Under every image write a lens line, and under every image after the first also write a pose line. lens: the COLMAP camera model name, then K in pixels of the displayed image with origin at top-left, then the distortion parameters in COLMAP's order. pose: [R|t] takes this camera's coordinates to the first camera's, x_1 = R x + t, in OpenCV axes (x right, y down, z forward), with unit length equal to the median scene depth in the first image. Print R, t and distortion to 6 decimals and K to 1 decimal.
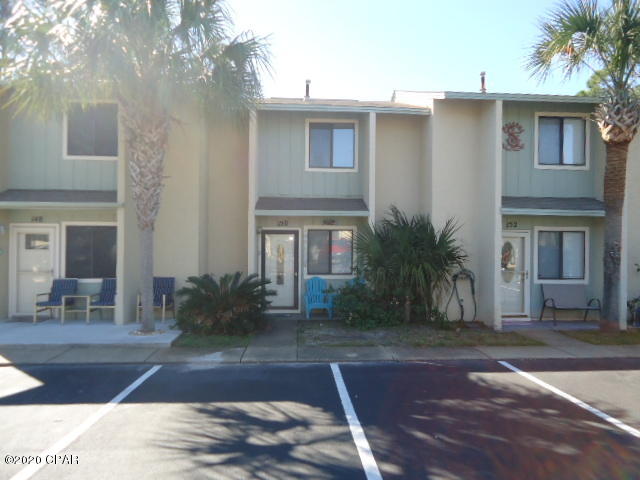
lens RADIAL K [[467.7, 0, 319.3], [0, 467.7, 240.4], [0, 0, 1]] dist [-0.011923, 0.013194]
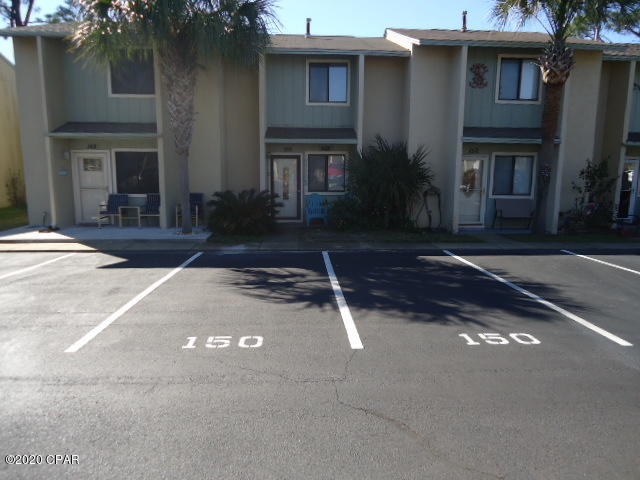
lens RADIAL K [[467.7, 0, 317.8], [0, 467.7, 237.1], [0, 0, 1]] dist [-0.011923, 0.013194]
pose [[0.999885, 0.001545, -0.015089, 0.022371], [0.000763, 0.988418, 0.151753, 0.005221], [0.015149, -0.151747, 0.988303, -0.273899]]
